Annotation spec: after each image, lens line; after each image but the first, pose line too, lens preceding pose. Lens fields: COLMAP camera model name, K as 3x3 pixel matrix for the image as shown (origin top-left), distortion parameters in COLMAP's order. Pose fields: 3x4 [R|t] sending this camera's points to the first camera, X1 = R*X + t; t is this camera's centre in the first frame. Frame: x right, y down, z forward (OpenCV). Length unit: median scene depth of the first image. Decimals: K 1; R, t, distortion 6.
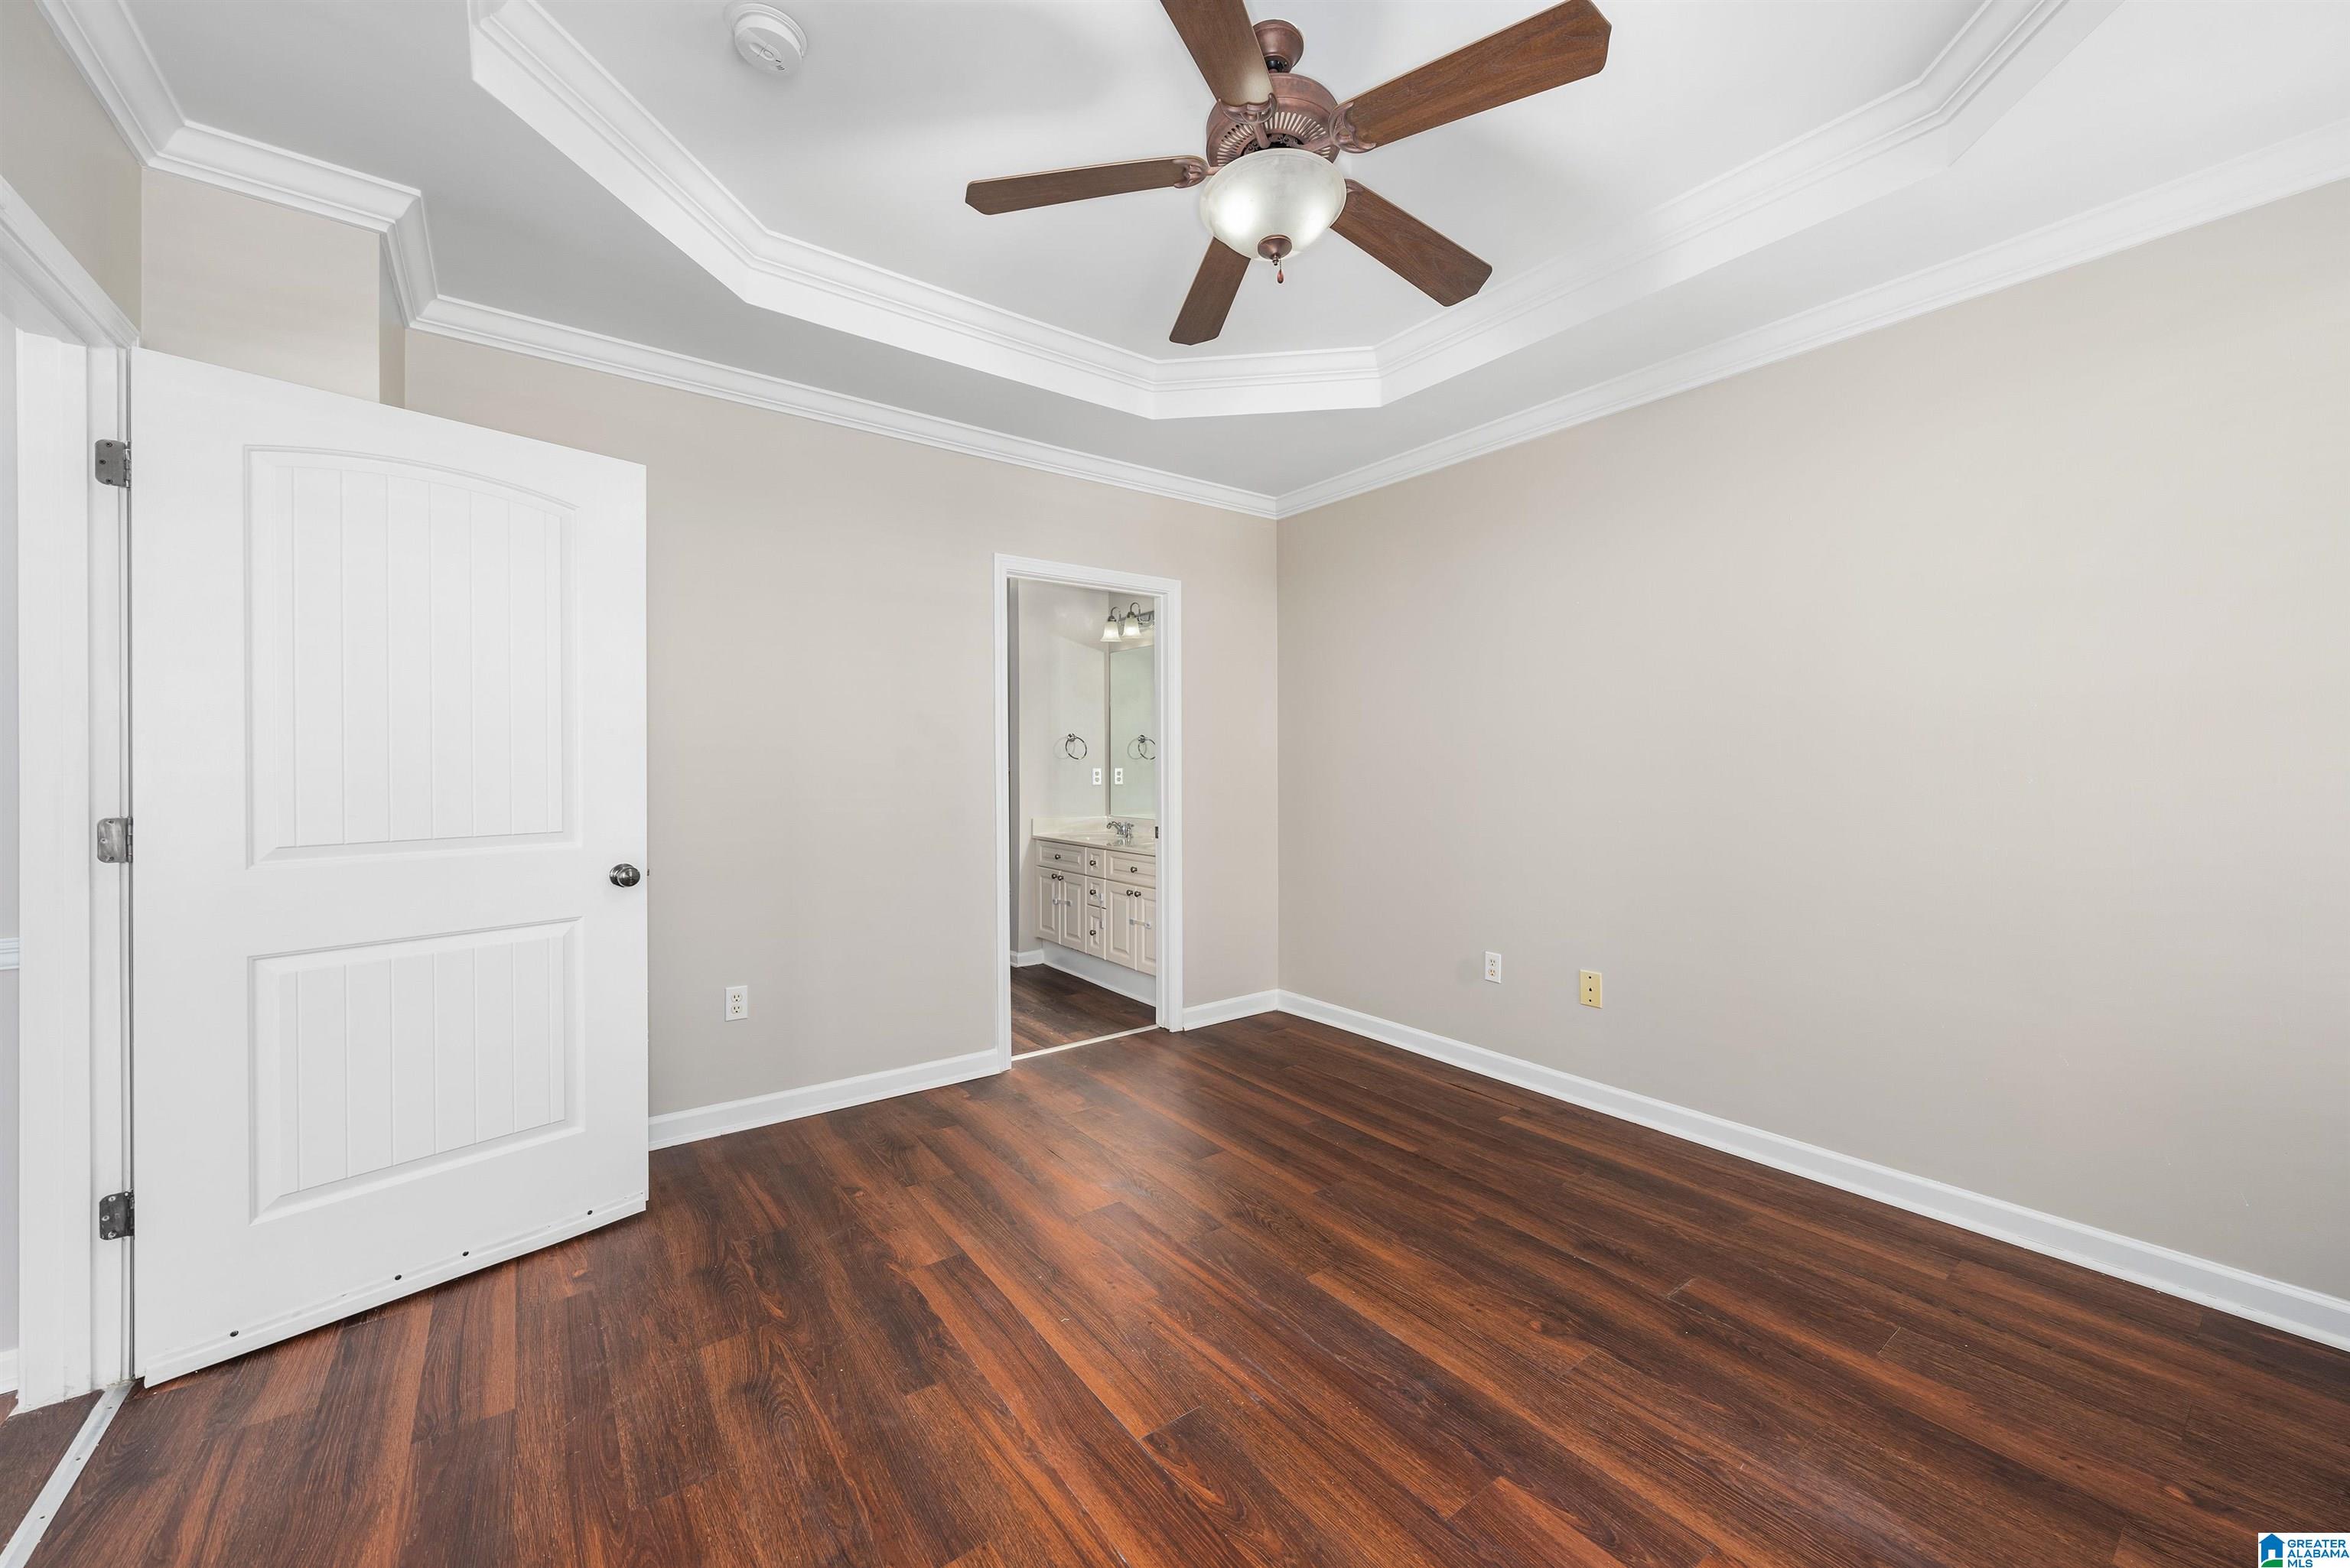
lens RADIAL K [[899.6, 0, 1181.3], [0, 899.6, 768.3], [0, 0, 1]] dist [-0.000781, 0.000110]
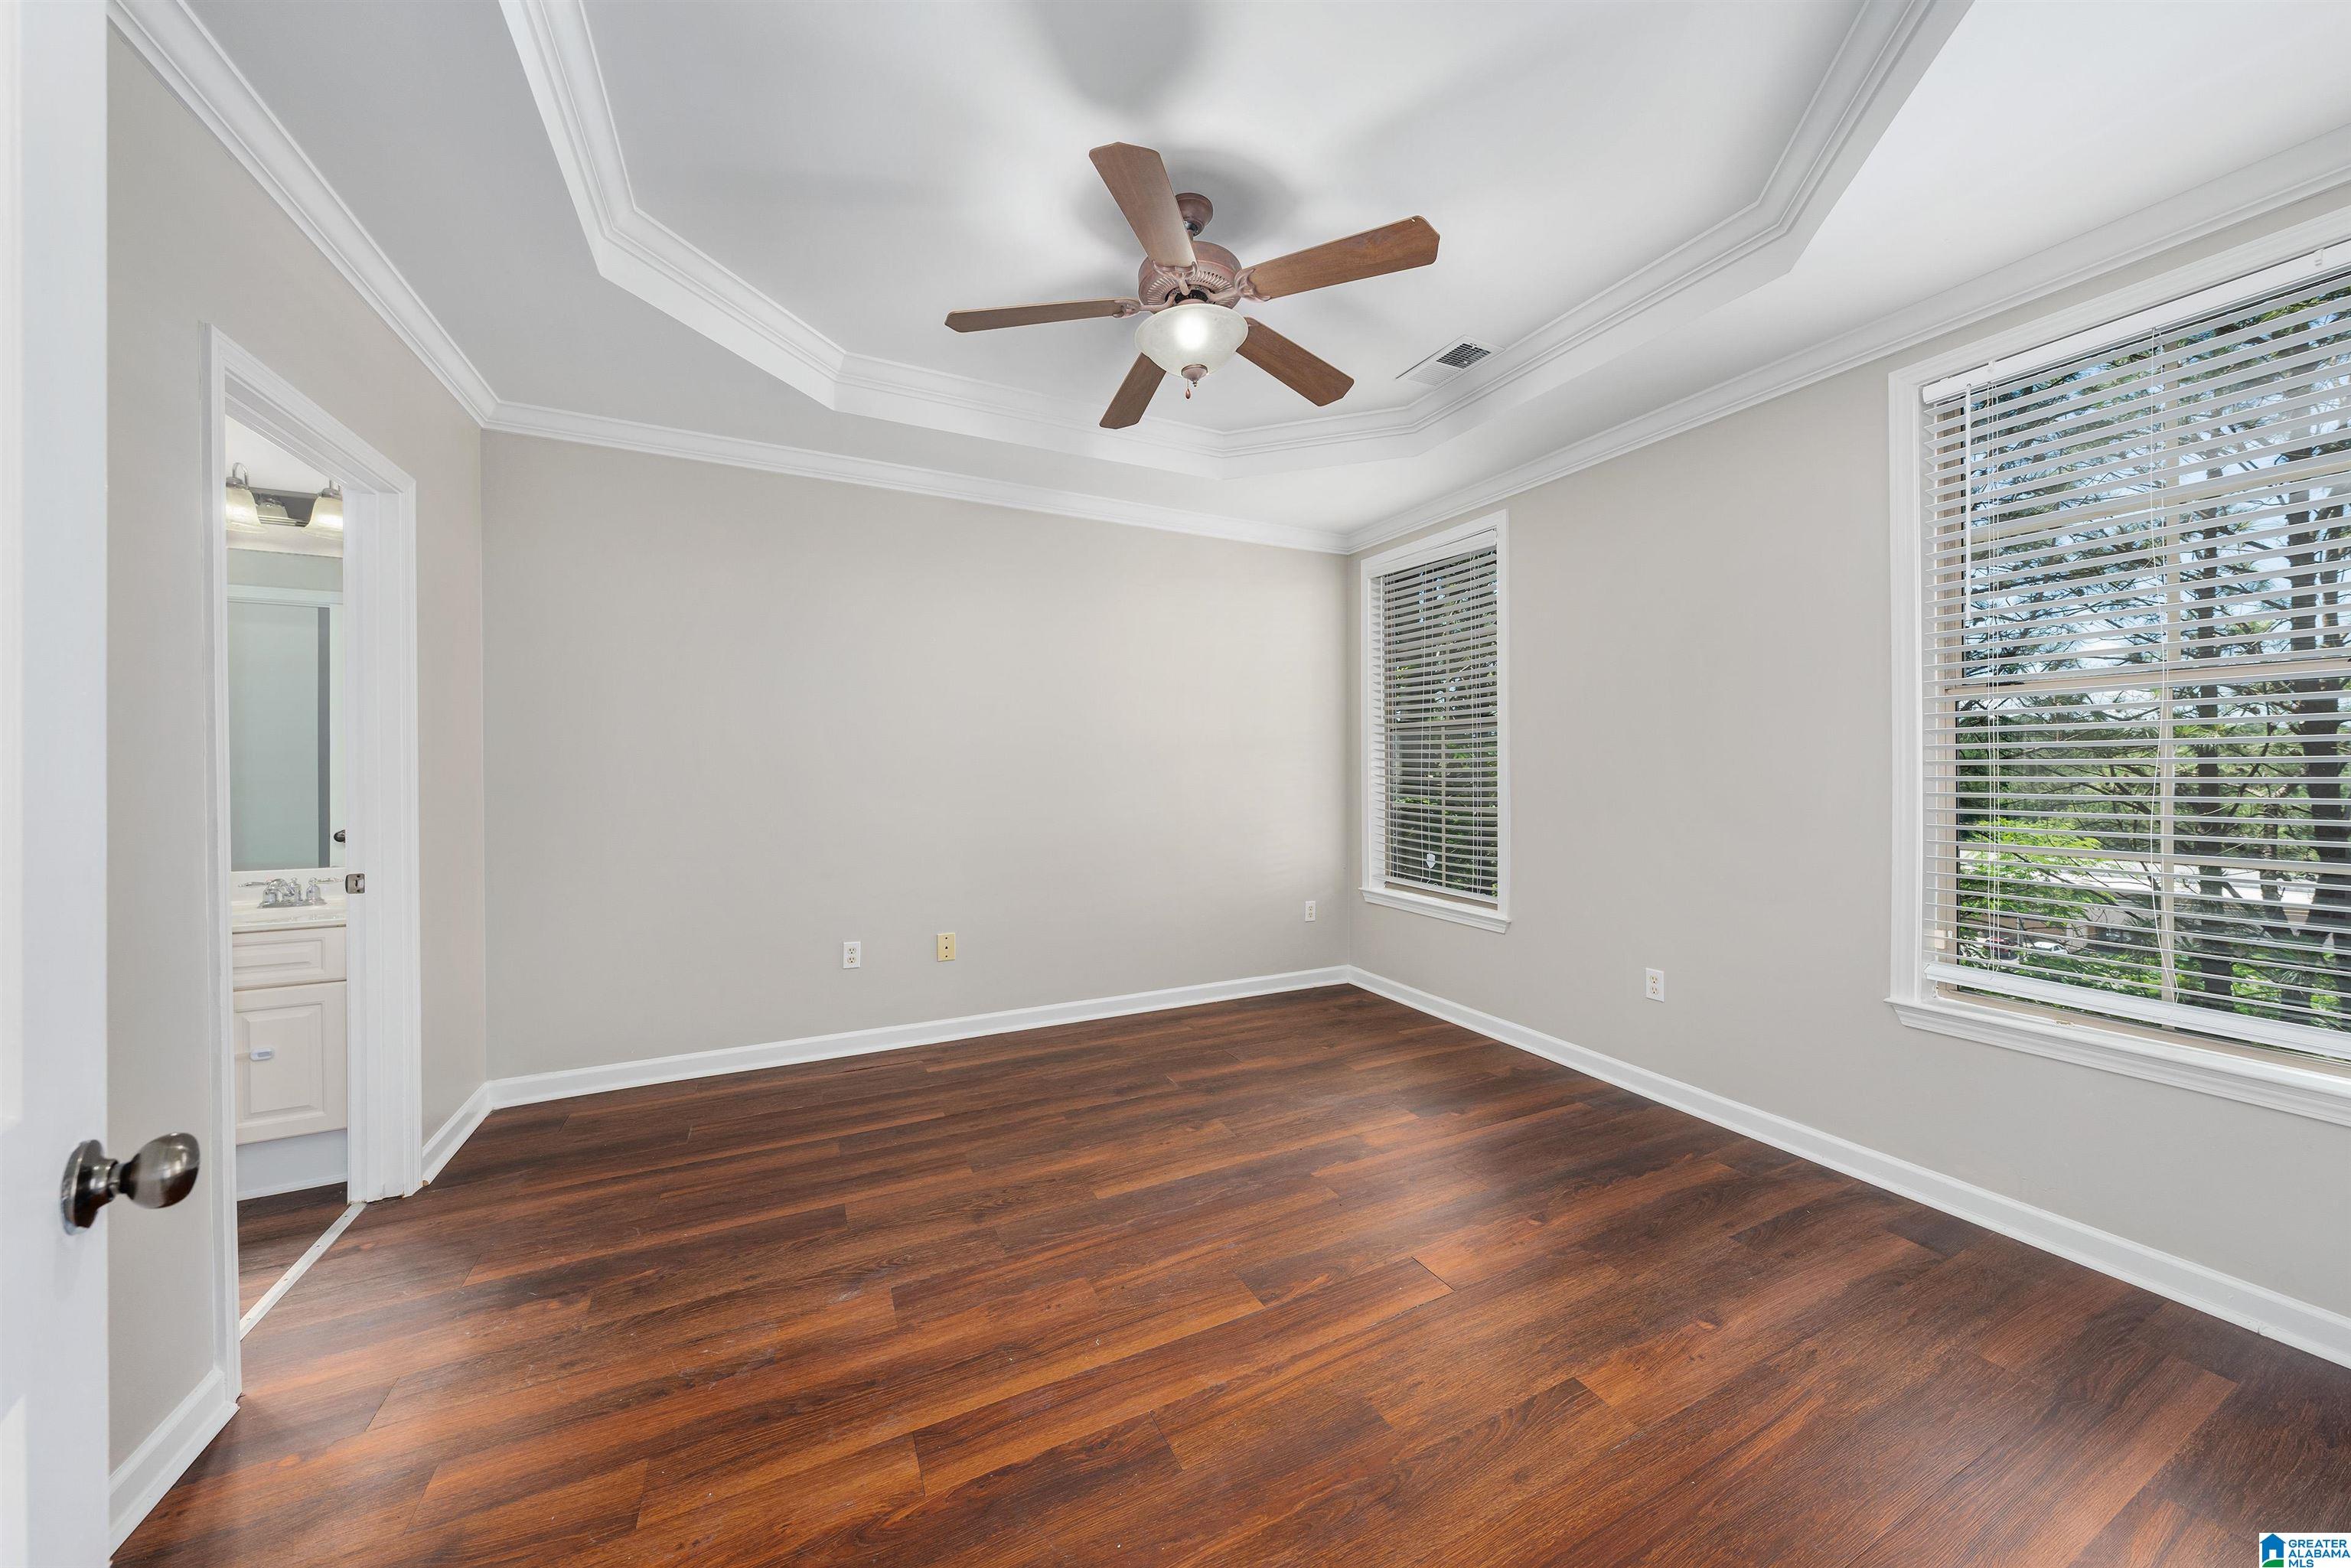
lens RADIAL K [[806.4, 0, 1189.7], [0, 806.4, 779.1], [0, 0, 1]] dist [-0.000270, -0.000096]
pose [[0.166511, -0.012860, 0.985956, -0.845409], [0.001678, 0.999917, 0.012759, -0.007797], [-0.986038, -0.000470, 0.166519, 0.659998]]
